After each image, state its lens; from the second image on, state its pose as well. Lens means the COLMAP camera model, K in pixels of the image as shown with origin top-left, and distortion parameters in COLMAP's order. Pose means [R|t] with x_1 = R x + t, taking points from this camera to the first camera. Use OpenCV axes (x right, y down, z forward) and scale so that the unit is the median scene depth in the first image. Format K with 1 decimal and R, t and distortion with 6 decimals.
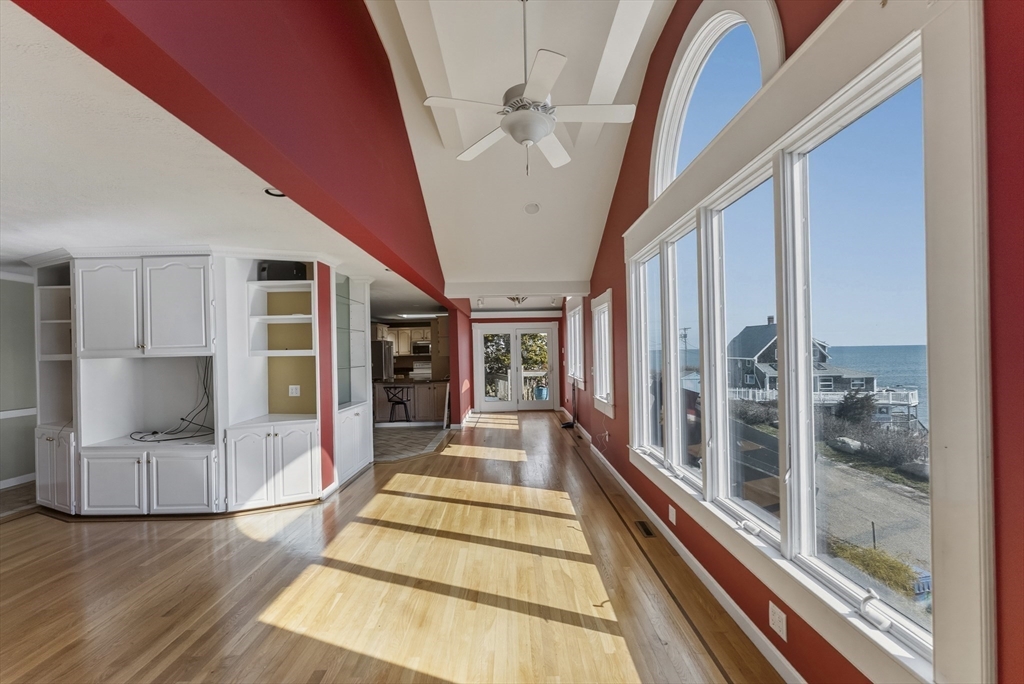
lens RADIAL K [[422.4, 0, 511.7], [0, 422.4, 352.6], [0, 0, 1]] dist [0.000377, 0.000054]
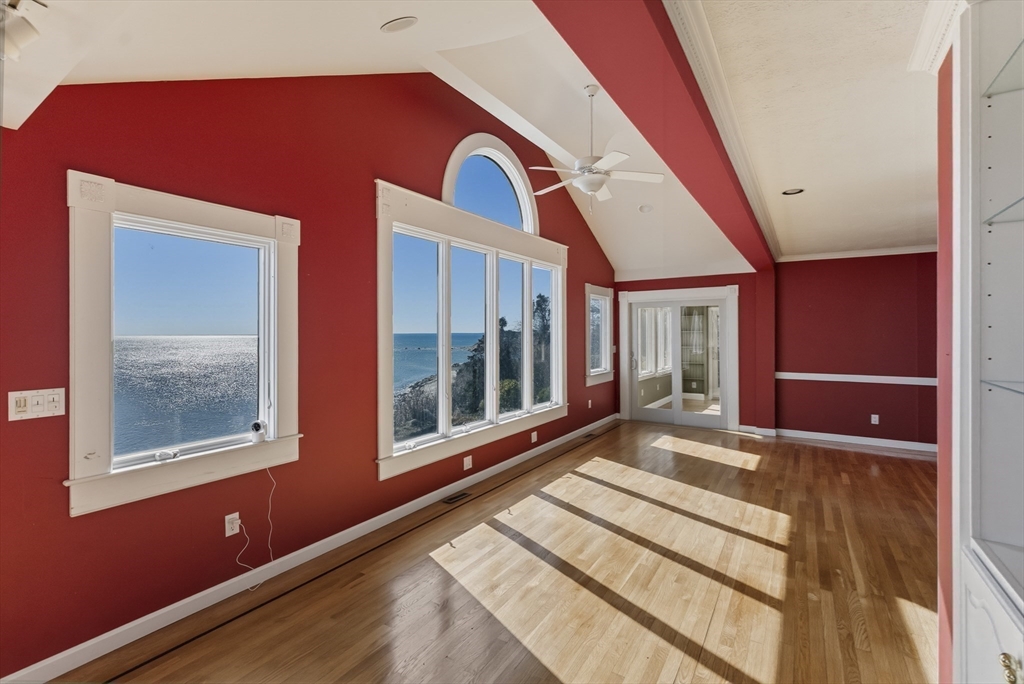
lens RADIAL K [[450.7, 0, 506.2], [0, 450.7, 336.6], [0, 0, 1]] dist [-0.009822, -0.000314]
pose [[-0.831329, 0.018429, 0.555475, -0.441676], [0.019382, 0.999803, -0.004163, 0.007898], [-0.555443, 0.007305, -0.831523, 1.889348]]
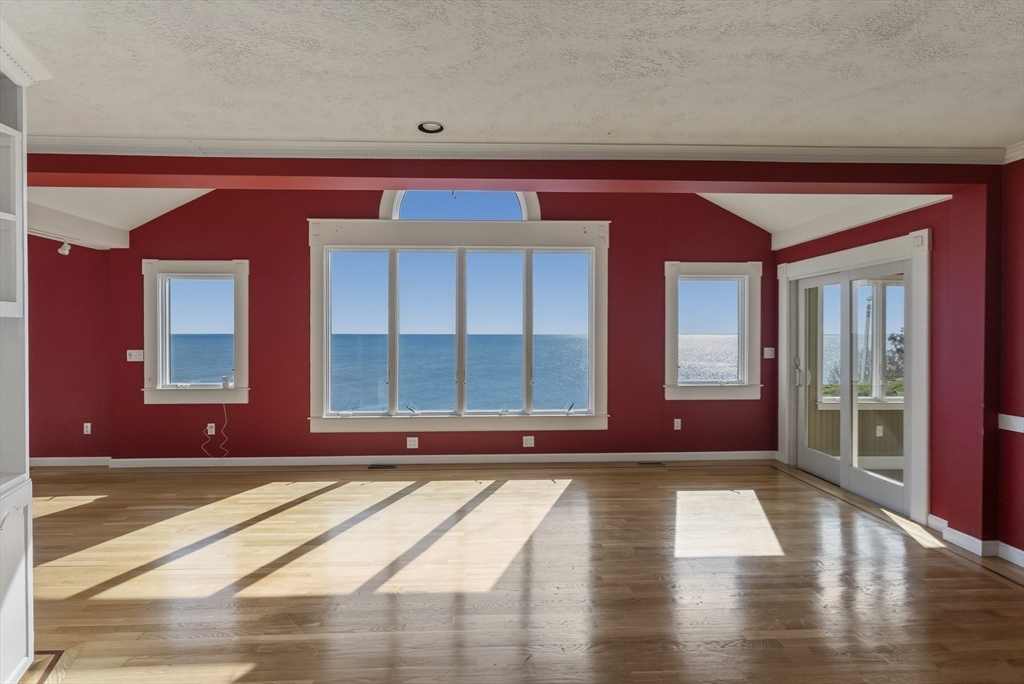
lens RADIAL K [[478.7, 0, 506.9], [0, 478.7, 335.6], [0, 0, 1]] dist [-0.002109, -0.000239]
pose [[-0.040343, 0.014177, 0.999085, -1.163761], [-0.000126, 0.999899, -0.014193, 0.036870], [-0.999186, -0.000699, -0.040337, 0.677139]]
